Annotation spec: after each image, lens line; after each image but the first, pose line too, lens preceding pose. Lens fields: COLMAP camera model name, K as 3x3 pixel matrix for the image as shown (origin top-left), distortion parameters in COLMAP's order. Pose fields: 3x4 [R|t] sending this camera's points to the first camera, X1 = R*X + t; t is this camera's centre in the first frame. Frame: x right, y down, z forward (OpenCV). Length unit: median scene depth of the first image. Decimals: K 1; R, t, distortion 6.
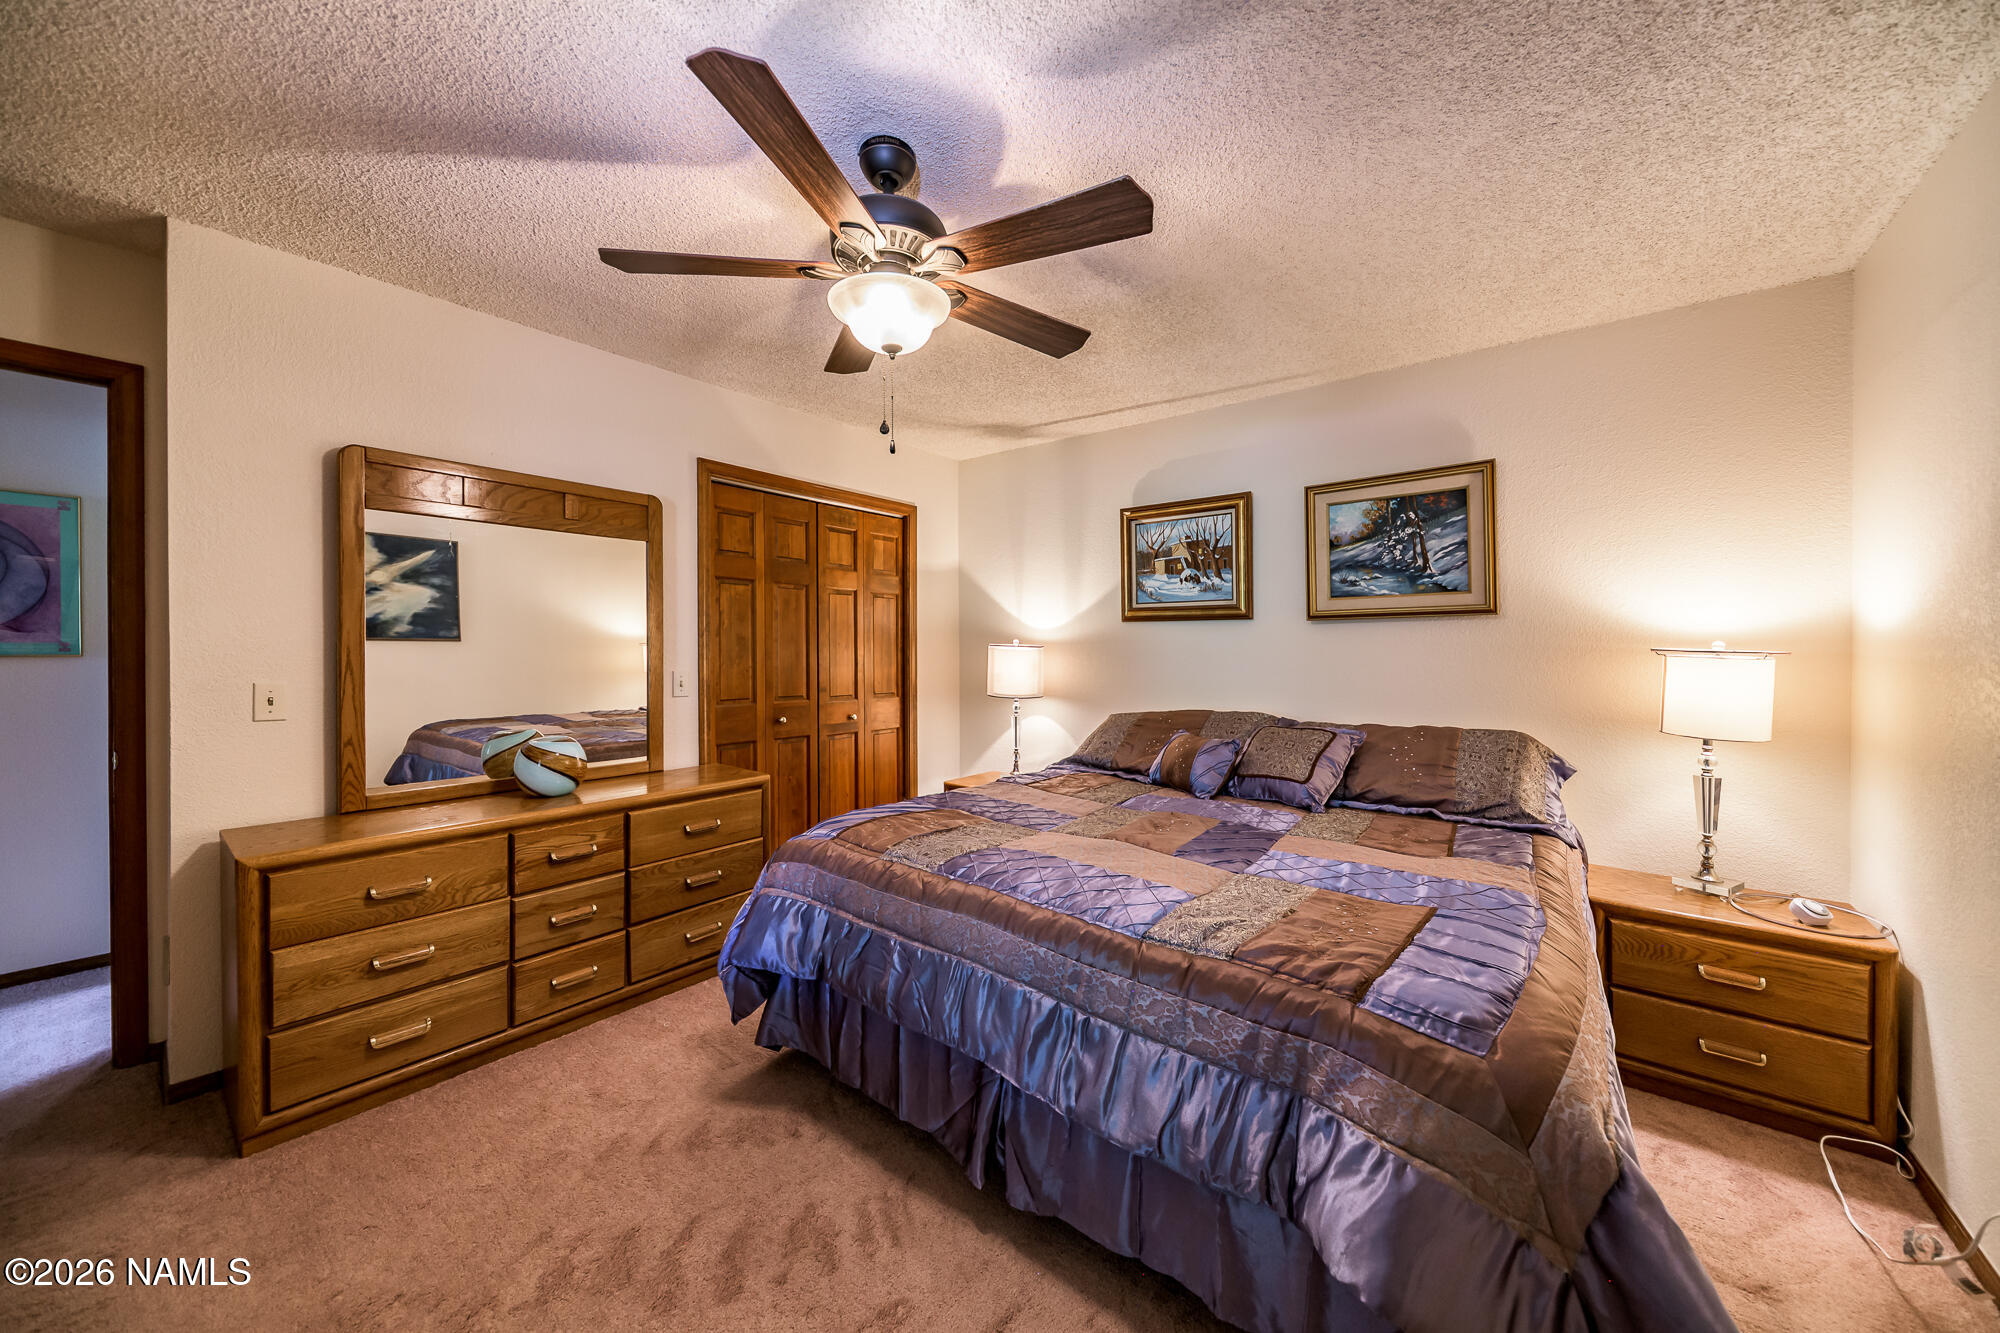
lens RADIAL K [[698.4, 0, 1004.2], [0, 698.4, 649.9], [0, 0, 1]] dist [-0.001126, -0.000936]
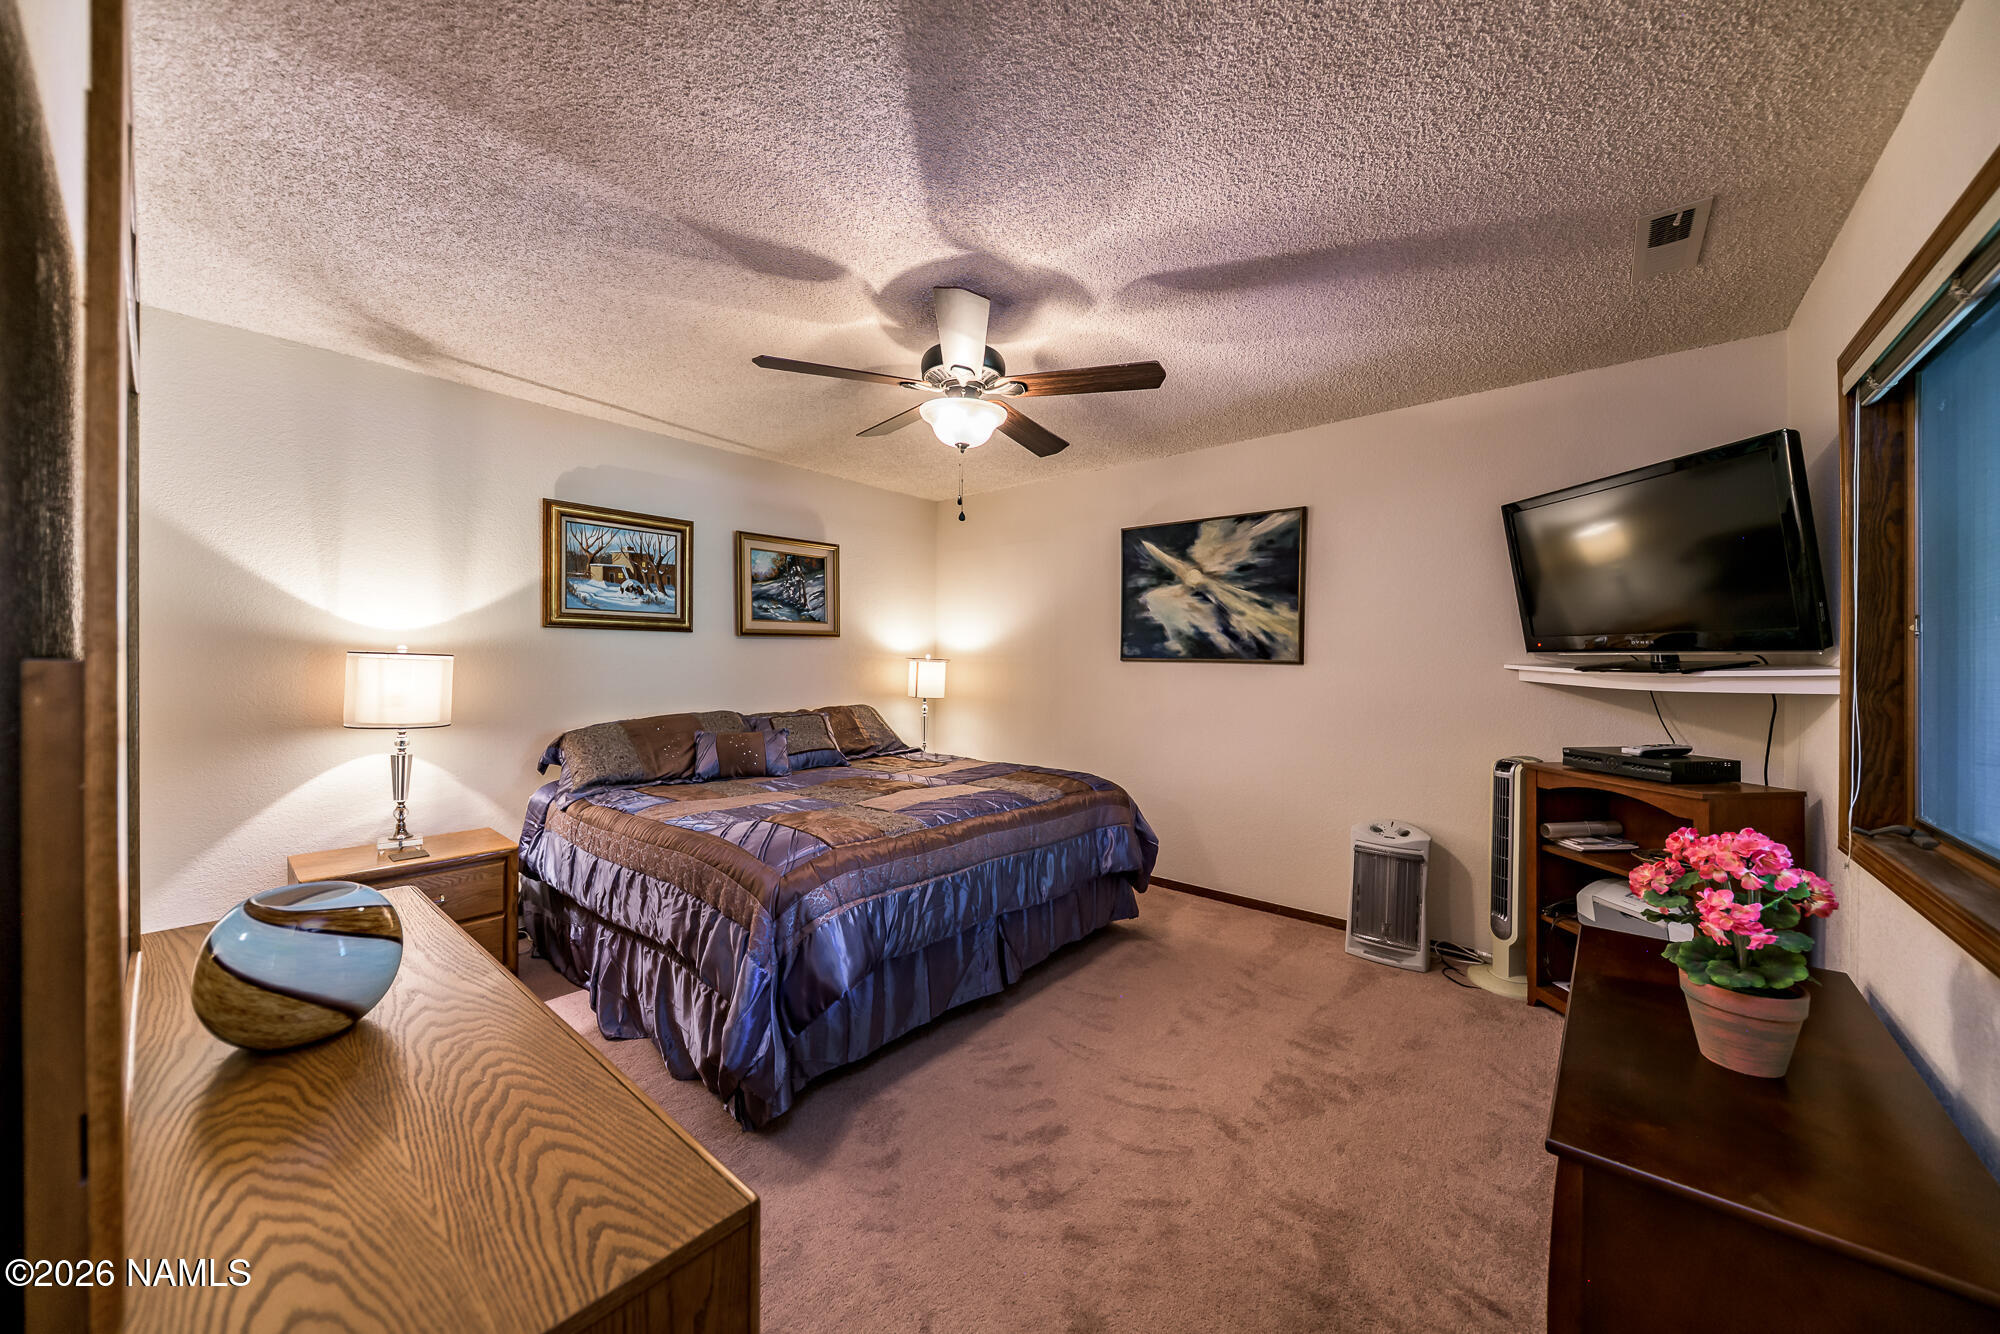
lens RADIAL K [[698.4, 0, 1005.8], [0, 698.4, 662.2], [0, 0, 1]] dist [-0.001126, -0.000936]
pose [[0.023776, -0.011468, 0.999652, -0.788864], [-0.004703, 0.999922, 0.011583, -0.010110], [-0.999706, -0.004977, 0.023720, 0.452208]]
